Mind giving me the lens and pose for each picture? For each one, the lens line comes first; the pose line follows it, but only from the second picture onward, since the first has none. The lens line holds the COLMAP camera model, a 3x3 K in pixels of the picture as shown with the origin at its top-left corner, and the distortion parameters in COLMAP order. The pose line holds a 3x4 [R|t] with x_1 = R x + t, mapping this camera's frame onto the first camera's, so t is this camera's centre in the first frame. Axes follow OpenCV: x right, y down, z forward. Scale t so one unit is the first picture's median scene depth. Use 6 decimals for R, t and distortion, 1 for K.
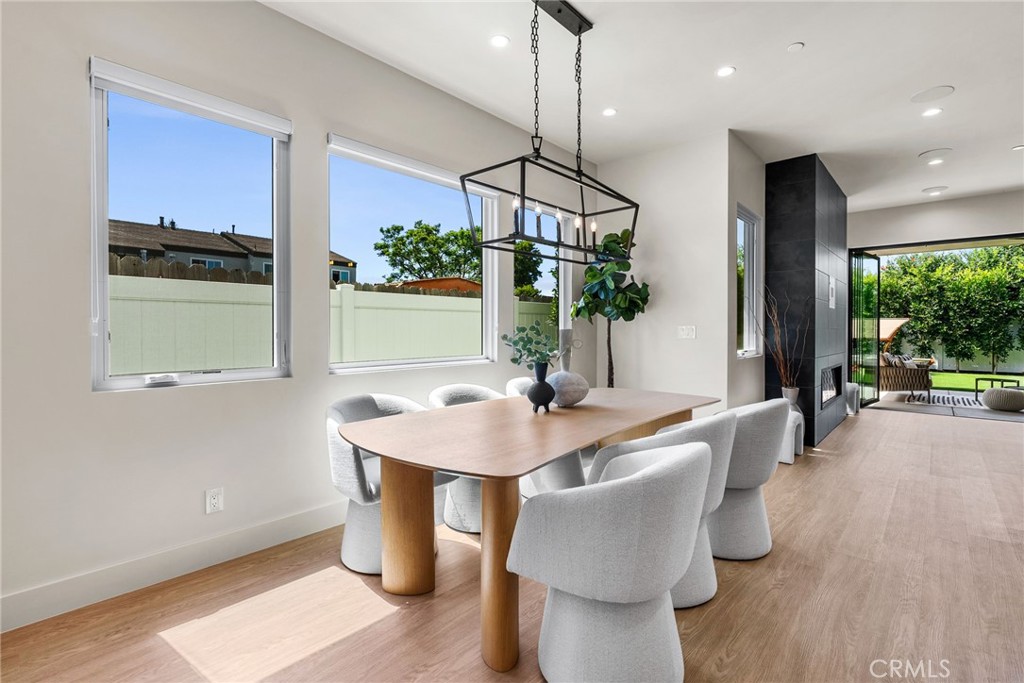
lens RADIAL K [[470.8, 0, 519.0], [0, 470.8, 337.5], [0, 0, 1]] dist [-0.005873, 0.002476]
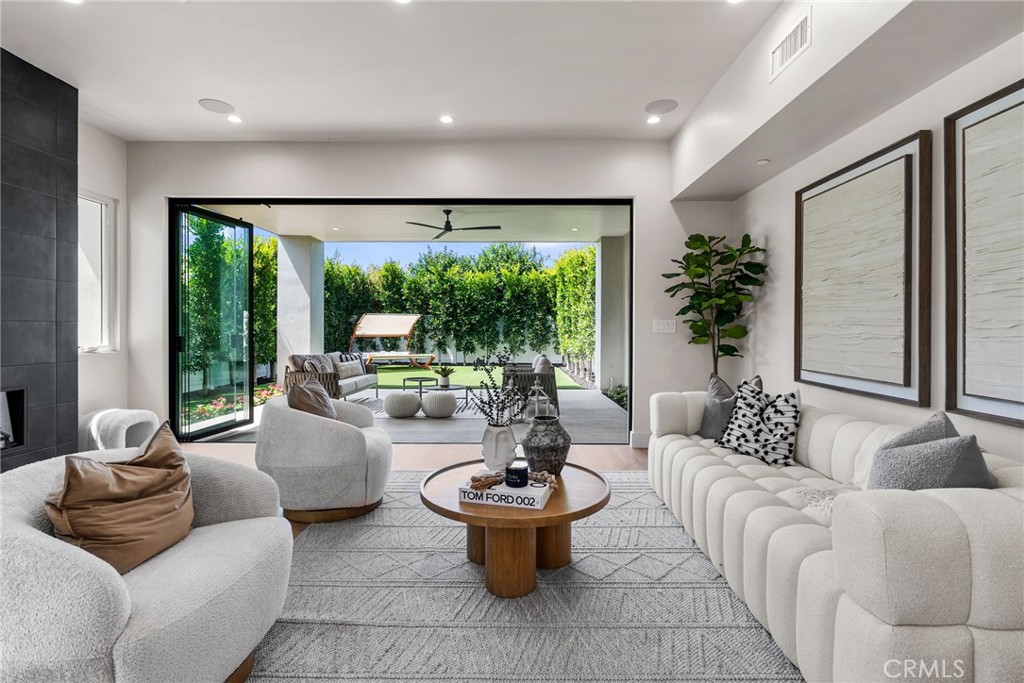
lens RADIAL K [[470.8, 0, 519.9], [0, 470.8, 330.7], [0, 0, 1]] dist [-0.005873, 0.002476]
pose [[0.748344, -0.001458, 0.663309, 0.312069], [0.005253, 0.999979, -0.003728, -0.000681], [-0.663290, 0.006274, 0.748336, 0.098225]]
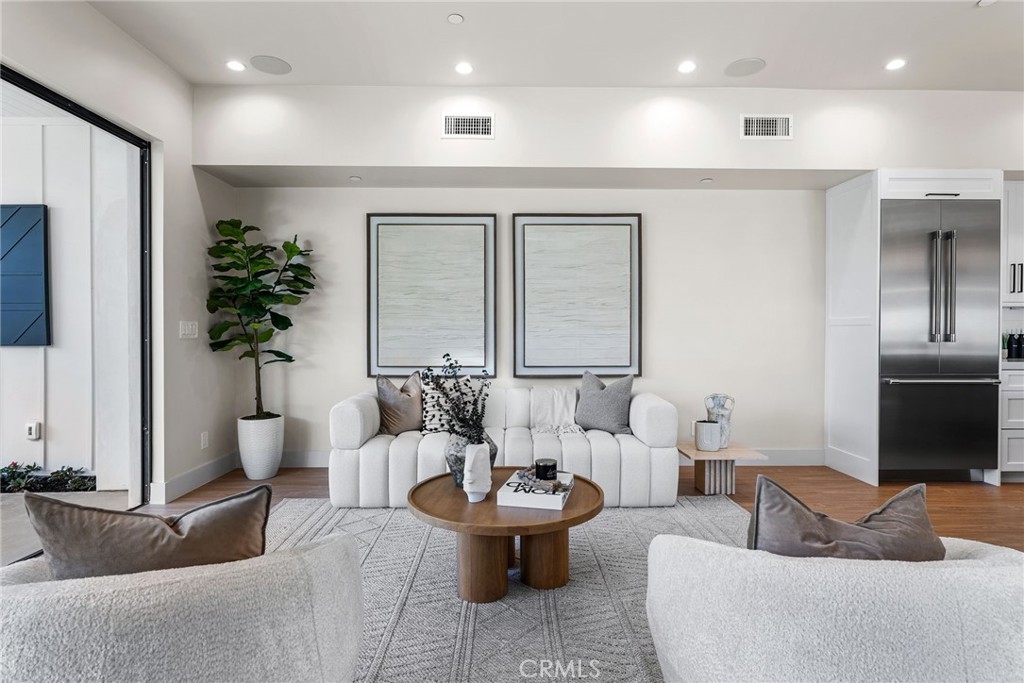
lens RADIAL K [[532.4, 0, 515.4], [0, 532.4, 338.0], [0, 0, 1]] dist [-0.000460, -0.001436]
pose [[-0.677002, -0.008710, 0.735930, 0.286787], [0.011368, 0.999687, 0.022289, -0.004236], [-0.735894, 0.023455, -0.676691, 0.327580]]
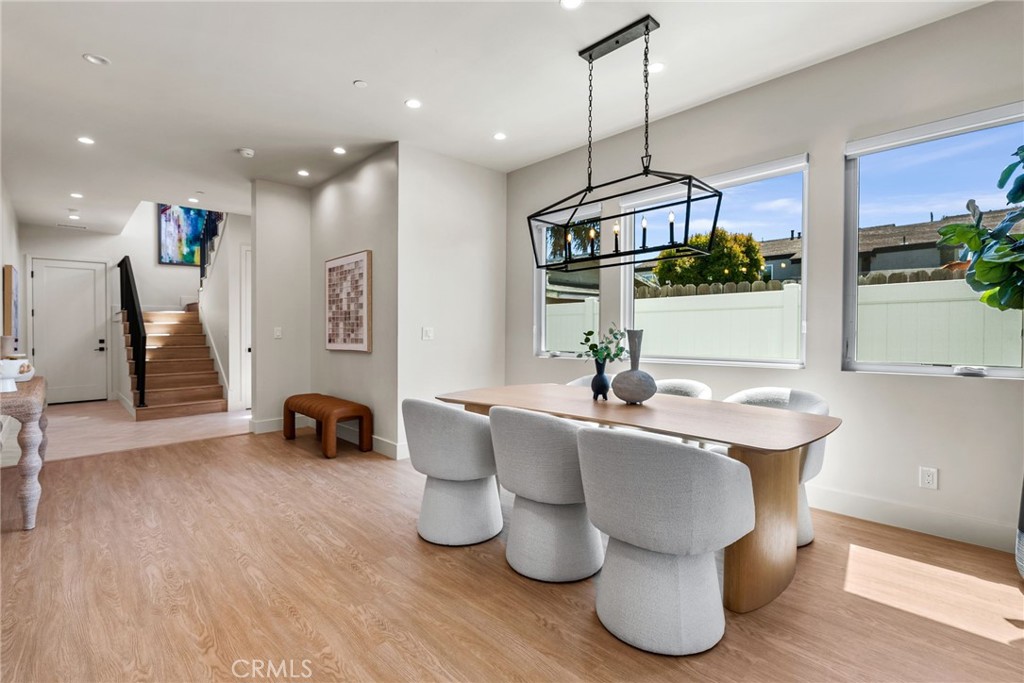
lens RADIAL K [[470.8, 0, 509.4], [0, 470.8, 332.8], [0, 0, 1]] dist [-0.005873, 0.002476]
pose [[-0.078342, 0.012057, -0.996854, 0.213791], [-0.002357, 0.999922, 0.012279, -0.002297], [0.996924, 0.003312, -0.078307, 0.151629]]
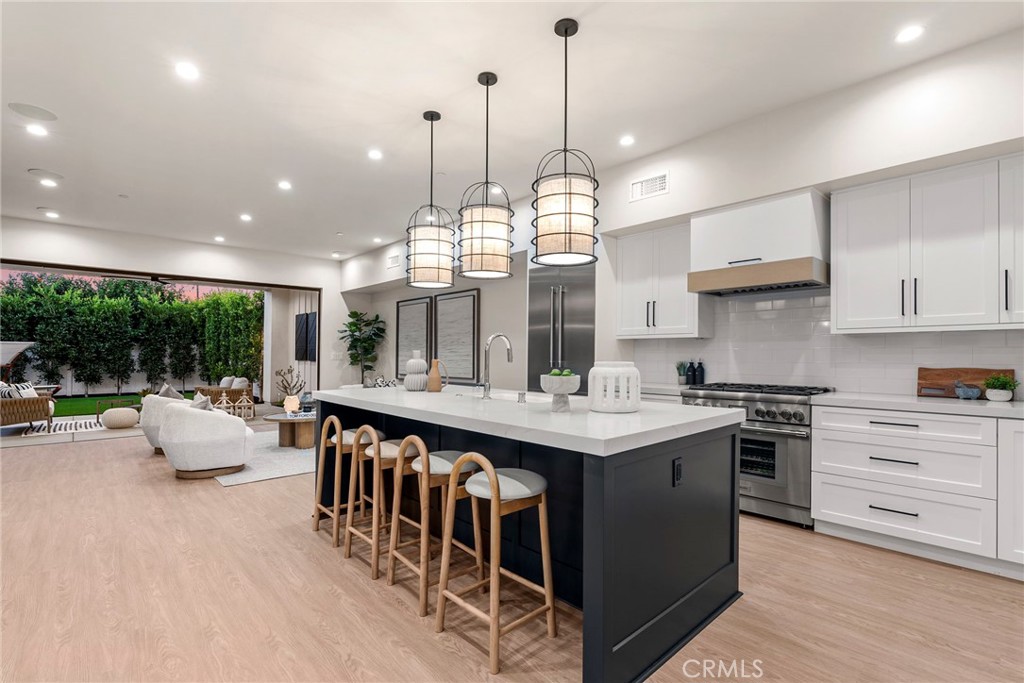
lens RADIAL K [[480.2, 0, 511.5], [0, 480.2, 345.5], [0, 0, 1]] dist [-0.008811, 0.002959]
pose [[0.101257, 0.021681, 0.994624, 0.003086], [0.011663, 0.999668, -0.022978, -0.001360], [-0.994792, 0.013927, 0.100971, -0.016006]]
